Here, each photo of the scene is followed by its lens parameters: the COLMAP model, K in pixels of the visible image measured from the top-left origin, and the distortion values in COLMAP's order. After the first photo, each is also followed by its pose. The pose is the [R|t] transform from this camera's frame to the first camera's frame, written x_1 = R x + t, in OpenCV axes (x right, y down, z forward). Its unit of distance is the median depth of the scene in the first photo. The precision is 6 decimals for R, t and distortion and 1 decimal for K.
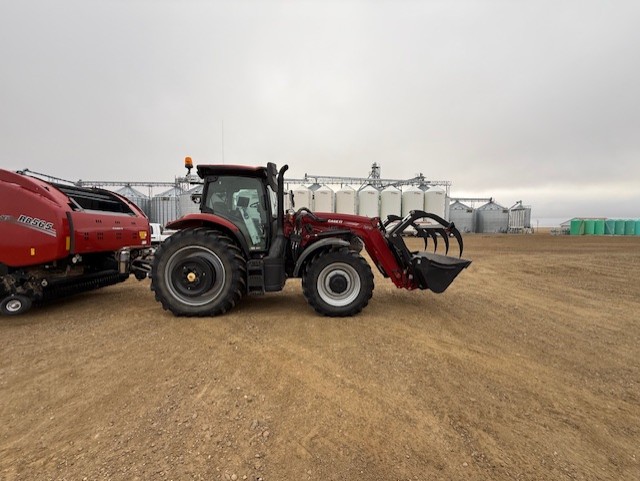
lens RADIAL K [[252.7, 0, 320.0], [0, 252.7, 240.5], [0, 0, 1]] dist [-0.001438, -0.000020]
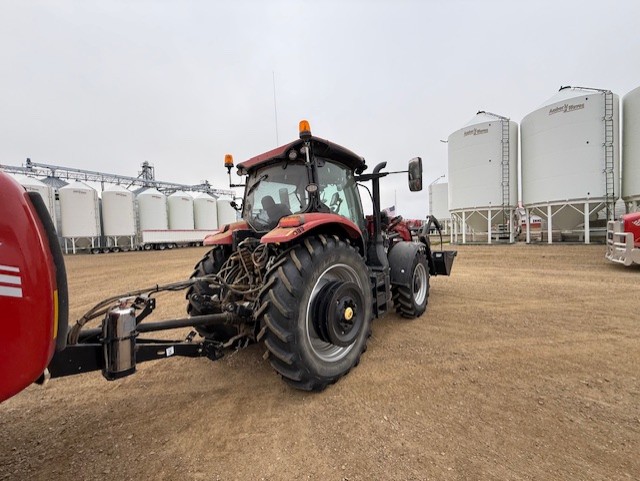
lens RADIAL K [[252.7, 0, 320.0], [0, 252.7, 240.5], [0, 0, 1]] dist [-0.001438, -0.000020]
pose [[0.664016, -0.055424, 0.745661, -0.977423], [0.079072, 0.996862, 0.003681, -0.044368], [-0.743526, 0.056516, 0.666315, 0.595031]]
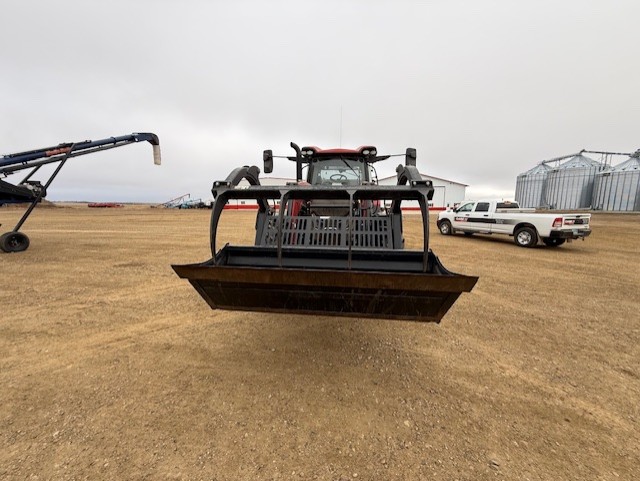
lens RADIAL K [[252.7, 0, 320.0], [0, 252.7, 240.5], [0, 0, 1]] dist [-0.001438, -0.000020]
pose [[-0.109995, 0.131569, -0.985186, 0.988677], [-0.049979, 0.989214, 0.137687, -0.040814], [0.992675, 0.064384, -0.102233, 1.271560]]
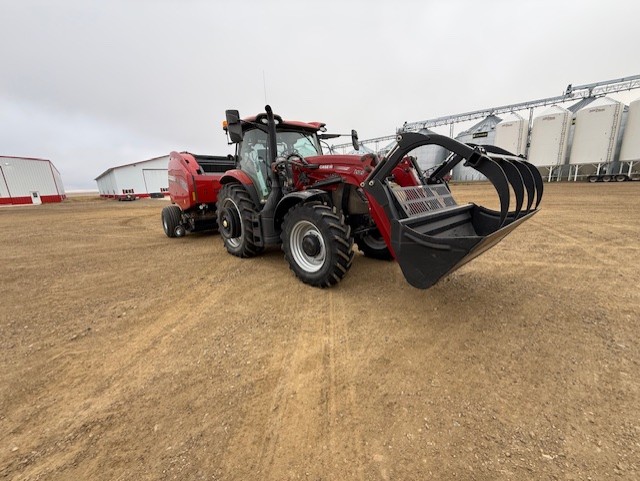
lens RADIAL K [[252.7, 0, 320.0], [0, 252.7, 240.5], [0, 0, 1]] dist [-0.001438, -0.000020]
pose [[0.672398, 0.126834, -0.729242, 0.701100], [0.017122, 0.982281, 0.186631, 0.001100], [0.739991, -0.137976, 0.658312, 0.491455]]
